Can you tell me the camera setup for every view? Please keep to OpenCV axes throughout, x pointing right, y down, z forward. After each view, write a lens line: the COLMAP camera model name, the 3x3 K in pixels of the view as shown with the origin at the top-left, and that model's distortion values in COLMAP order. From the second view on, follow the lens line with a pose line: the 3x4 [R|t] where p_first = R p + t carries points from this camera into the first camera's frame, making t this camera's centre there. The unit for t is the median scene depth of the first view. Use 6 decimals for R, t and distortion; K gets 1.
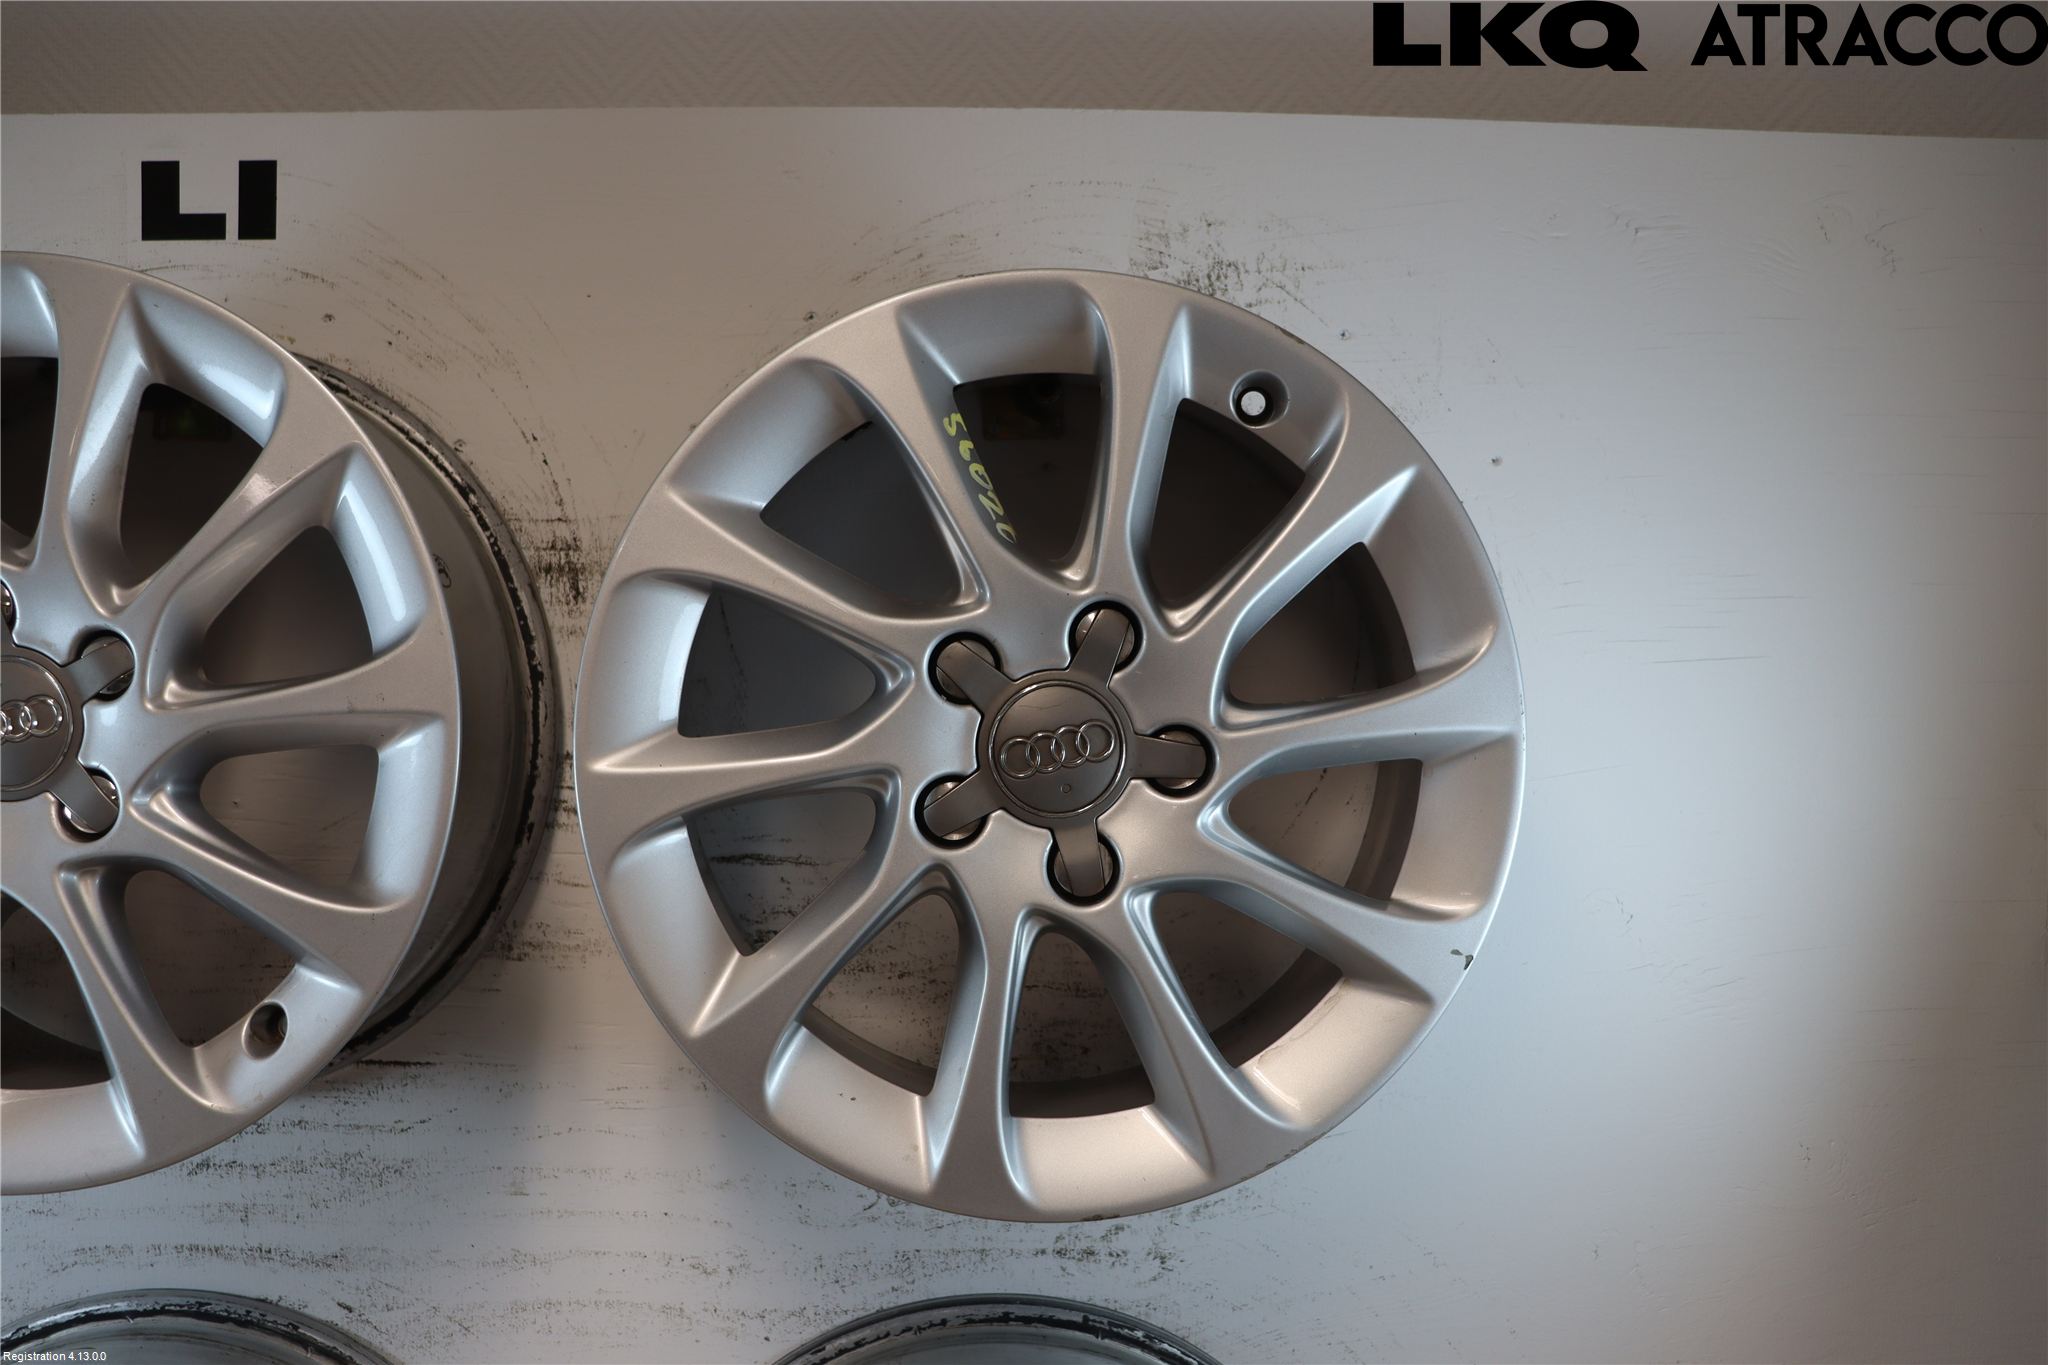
lens RADIAL K [[1687.1, 0, 1016.4], [0, 1687.1, 706.3], [0, 0, 1]] dist [-0.188499, 0.165390]
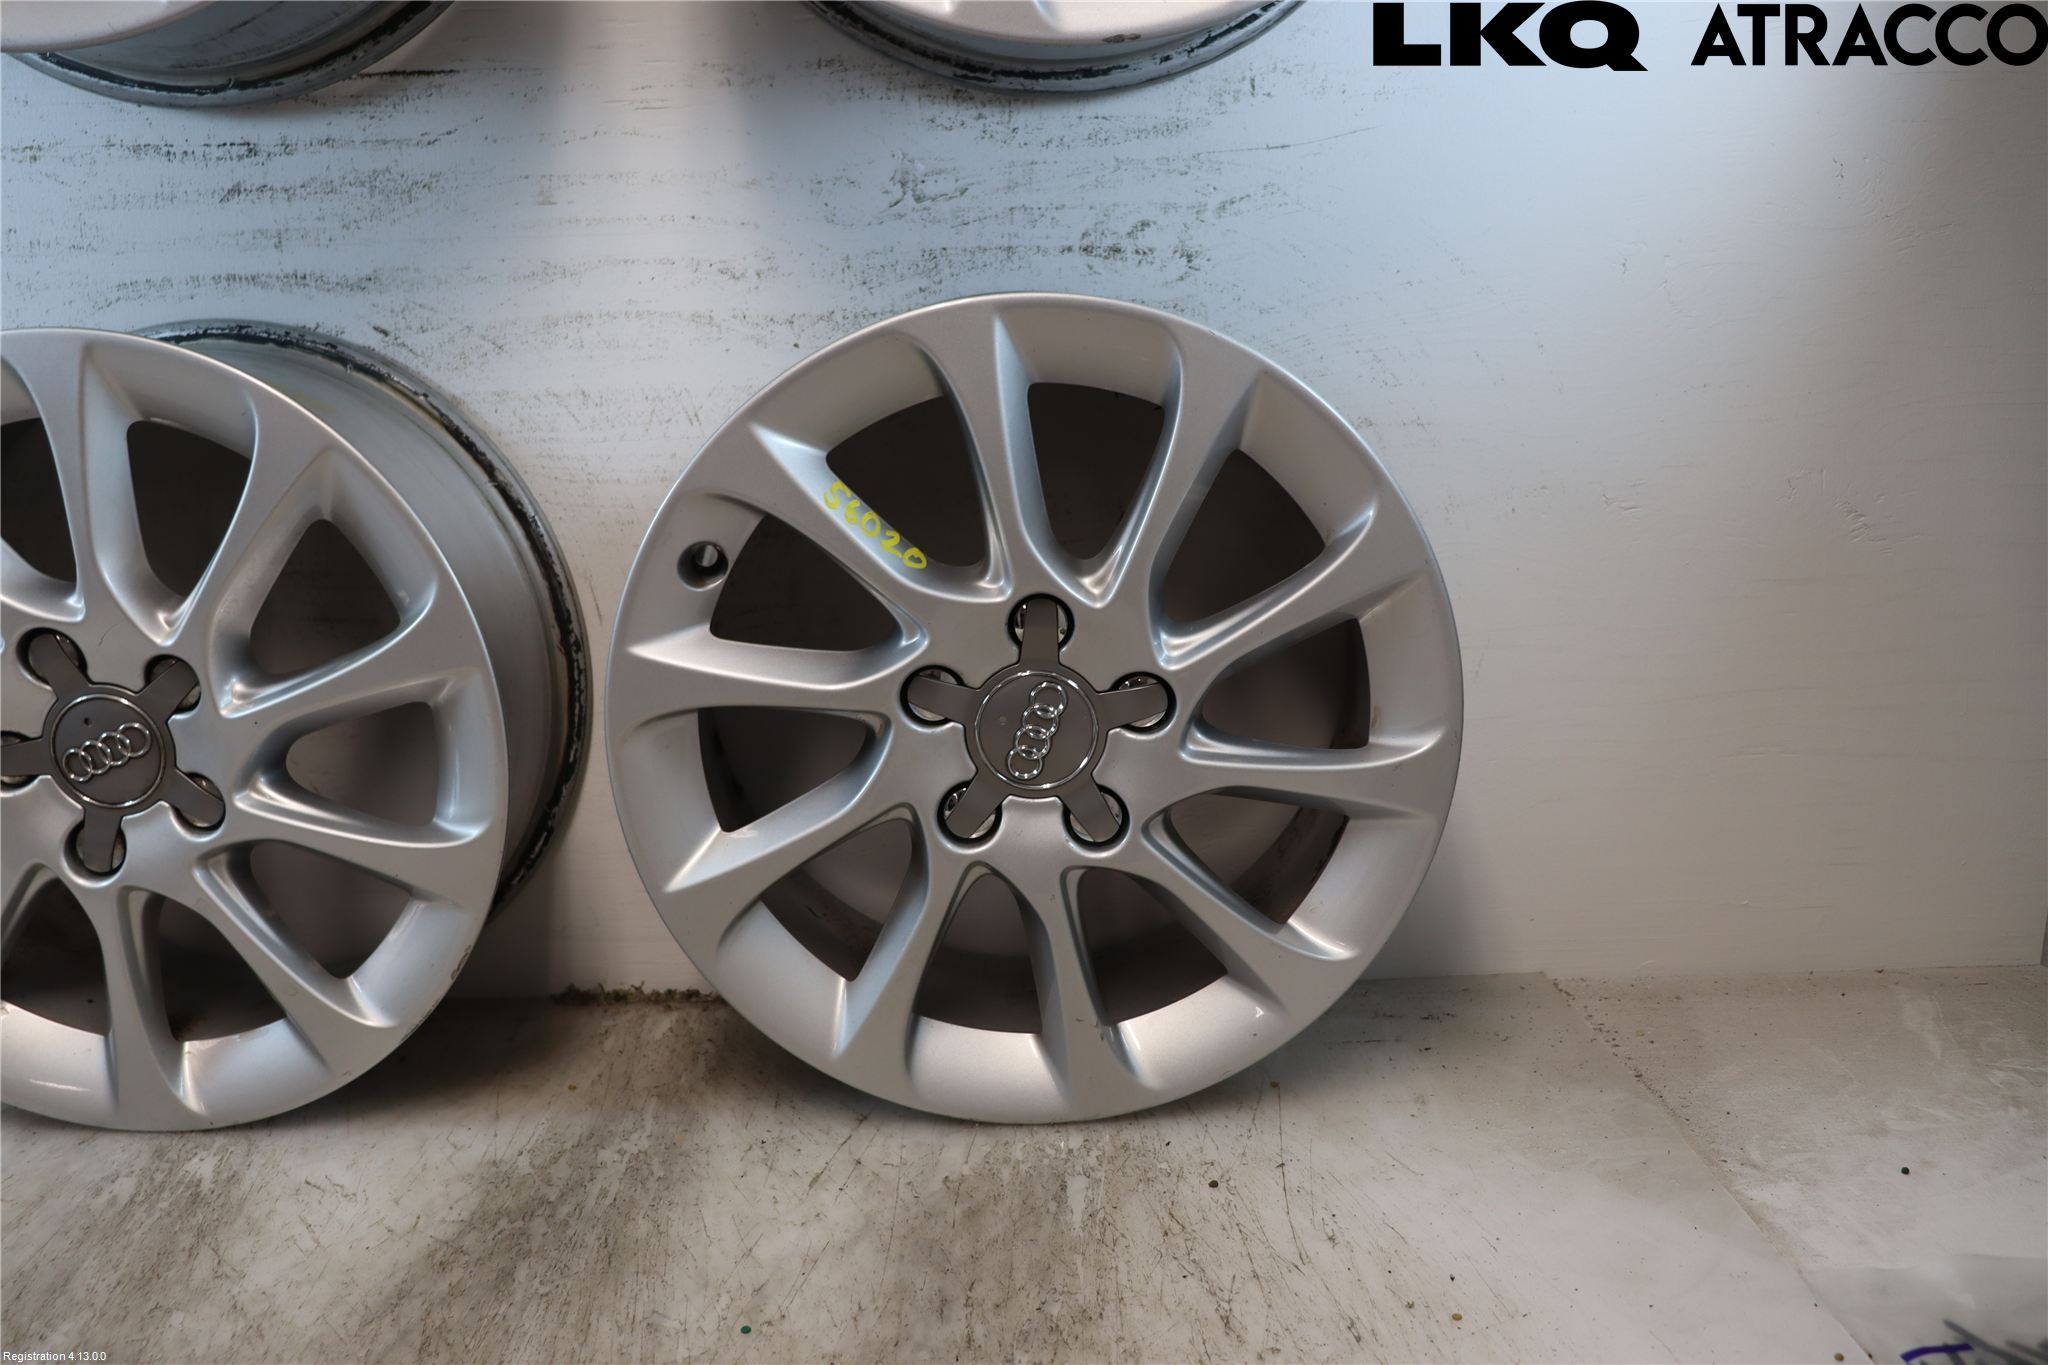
lens RADIAL K [[1687.1, 0, 1016.4], [0, 1687.1, 706.3], [0, 0, 1]] dist [-0.188499, 0.165390]
pose [[0.999585, -0.013668, -0.025340, 0.005844], [0.018774, 0.976701, 0.213781, 0.389500], [0.021828, -0.214169, 0.976553, -0.042947]]
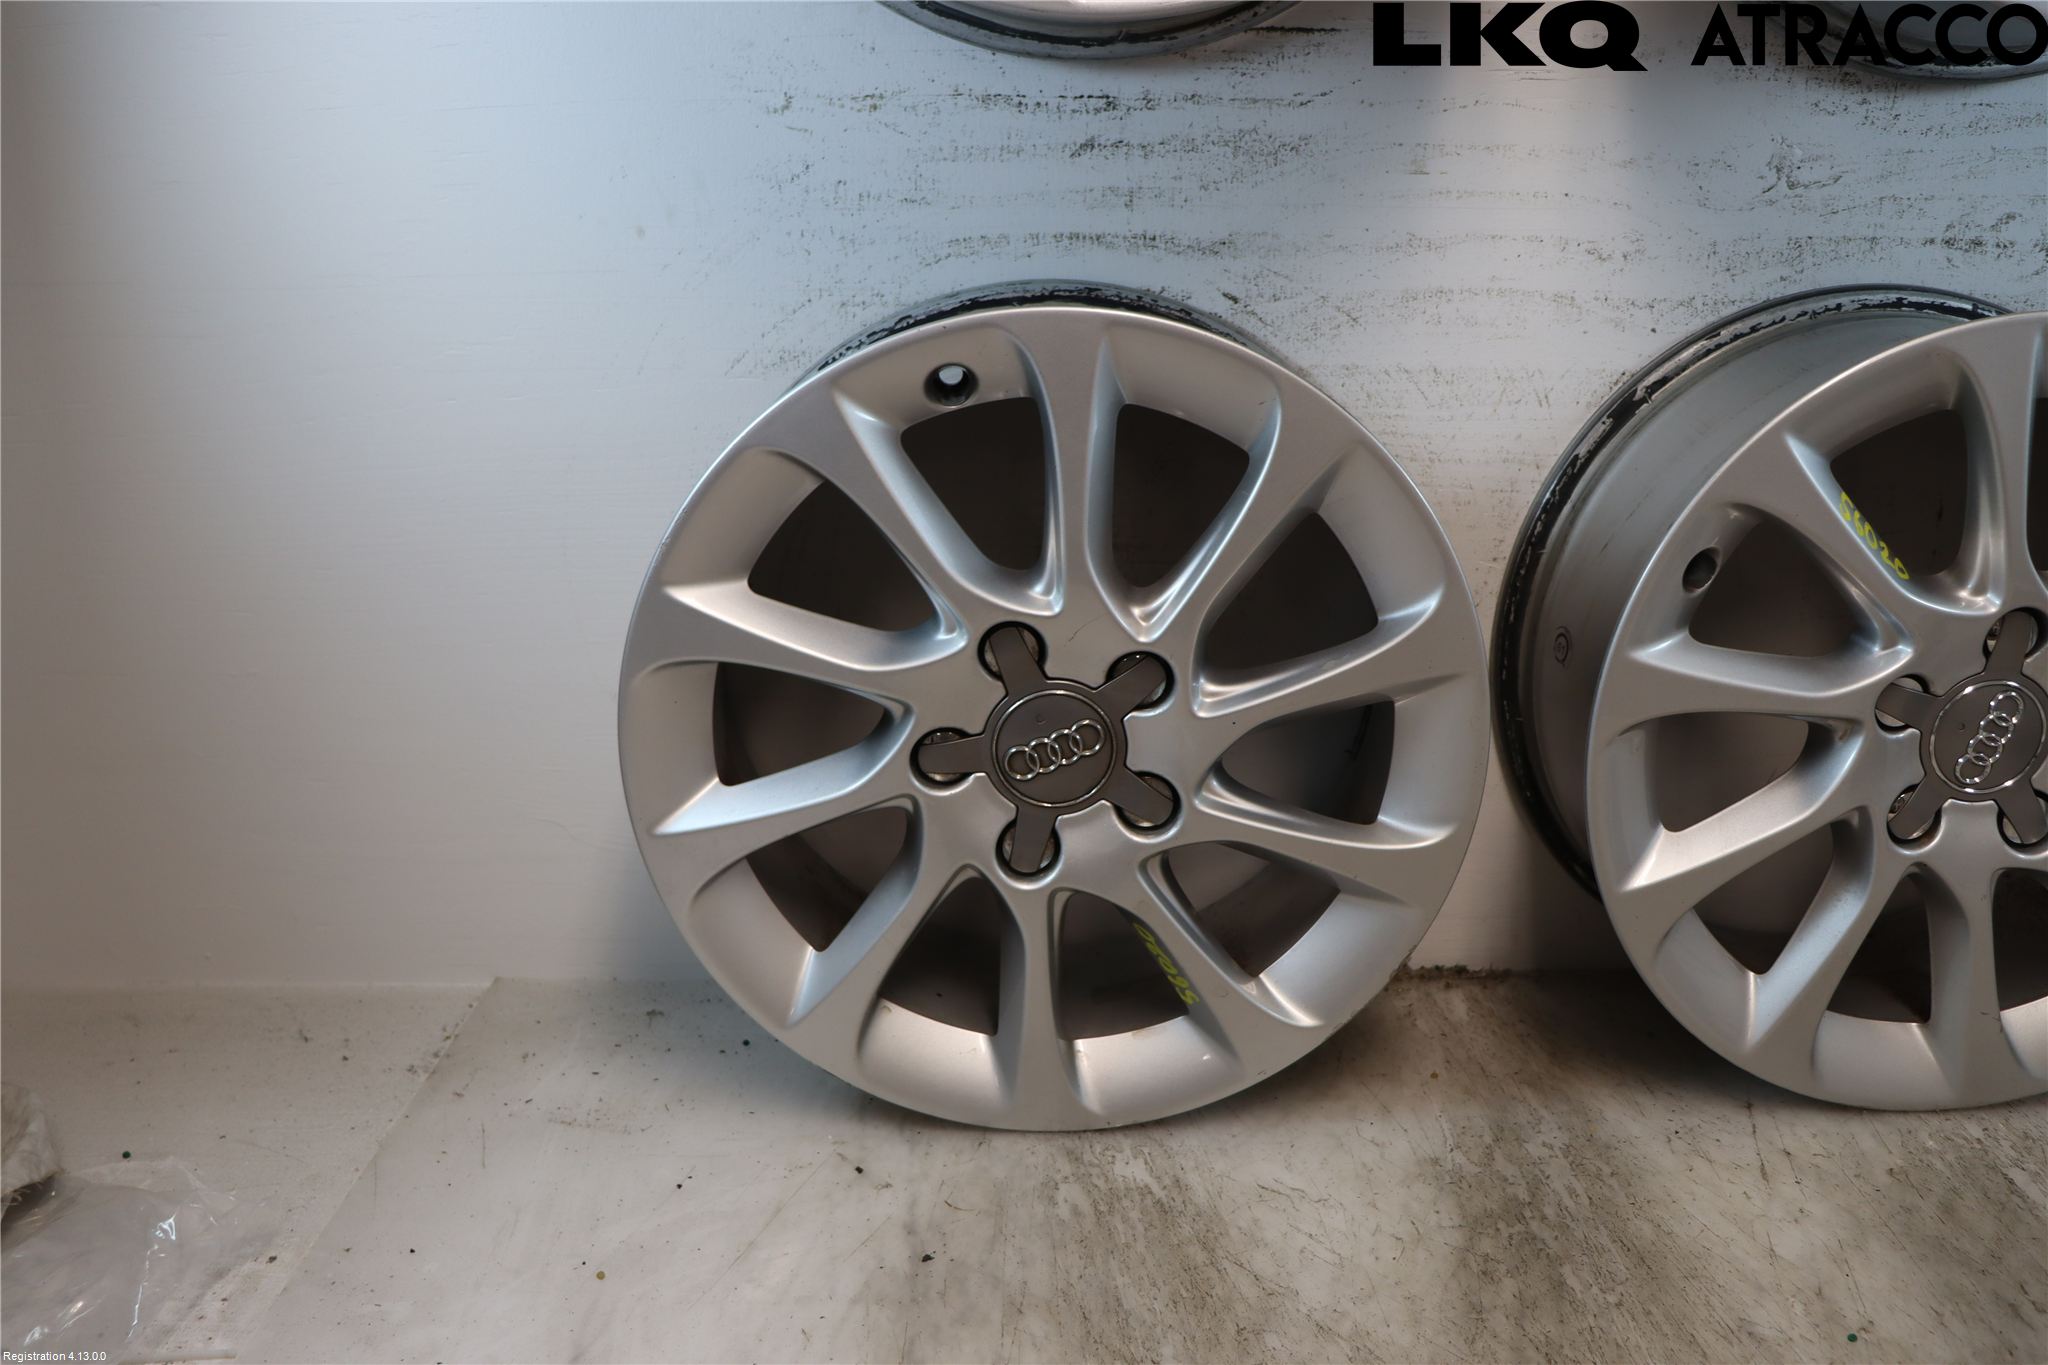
lens RADIAL K [[1687.1, 0, 1016.4], [0, 1687.1, 706.3], [0, 0, 1]] dist [-0.188499, 0.165390]
pose [[0.998594, 0.001447, -0.052999, -0.489403], [0.013394, 0.960315, 0.278596, 0.326852], [0.051299, -0.278914, 0.958945, -0.031489]]
